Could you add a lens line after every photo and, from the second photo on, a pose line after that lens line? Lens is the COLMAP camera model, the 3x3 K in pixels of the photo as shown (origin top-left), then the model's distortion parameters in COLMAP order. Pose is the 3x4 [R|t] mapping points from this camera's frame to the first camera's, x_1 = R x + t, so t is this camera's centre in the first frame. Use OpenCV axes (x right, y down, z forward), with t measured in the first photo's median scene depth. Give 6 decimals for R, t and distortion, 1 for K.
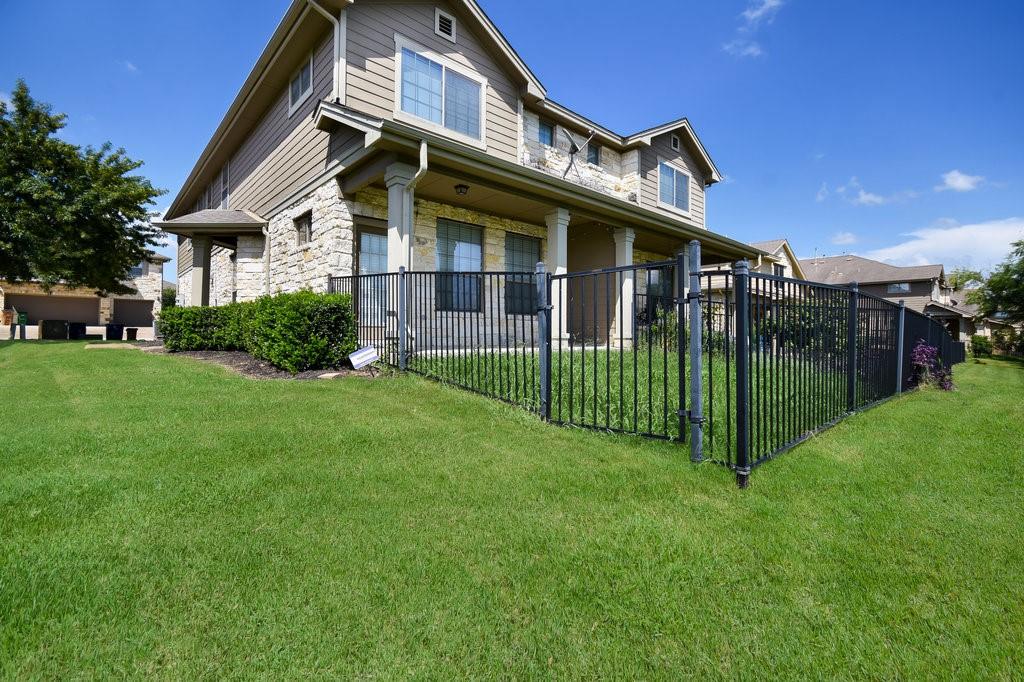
lens RADIAL K [[445.5, 0, 516.2], [0, 445.5, 334.7], [0, 0, 1]] dist [-0.002213, -0.001297]
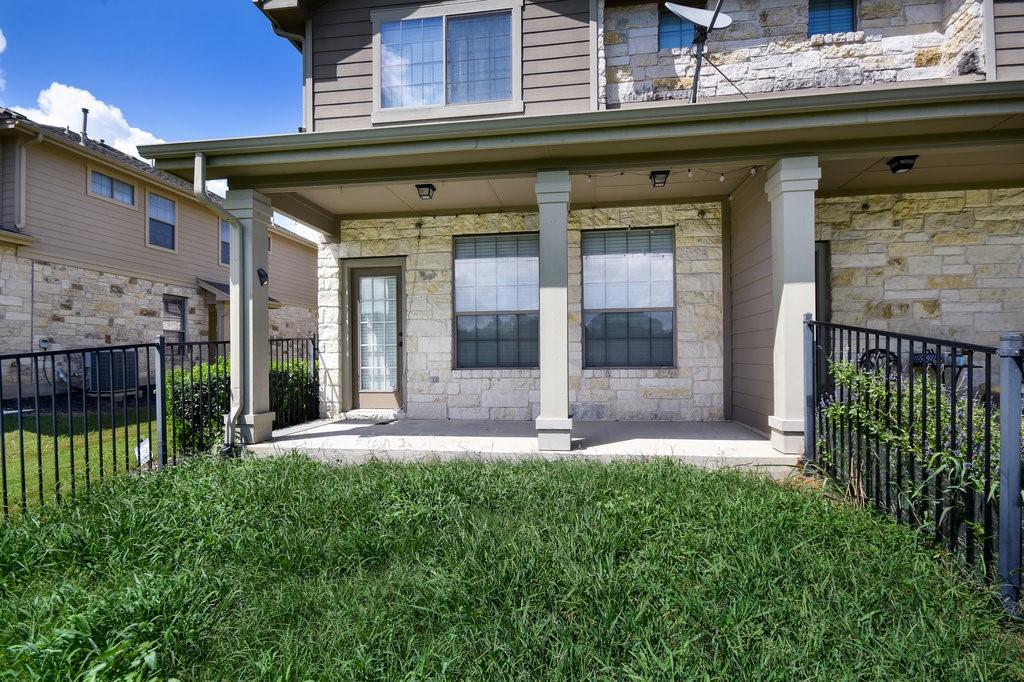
lens RADIAL K [[493.6, 0, 522.0], [0, 493.6, 371.2], [0, 0, 1]] dist [0.005487, -0.000472]
pose [[0.636523, 0.002480, -0.771254, 0.432302], [-0.000185, 0.999995, 0.003063, -0.046898], [0.771258, -0.001807, 0.636521, 0.513484]]
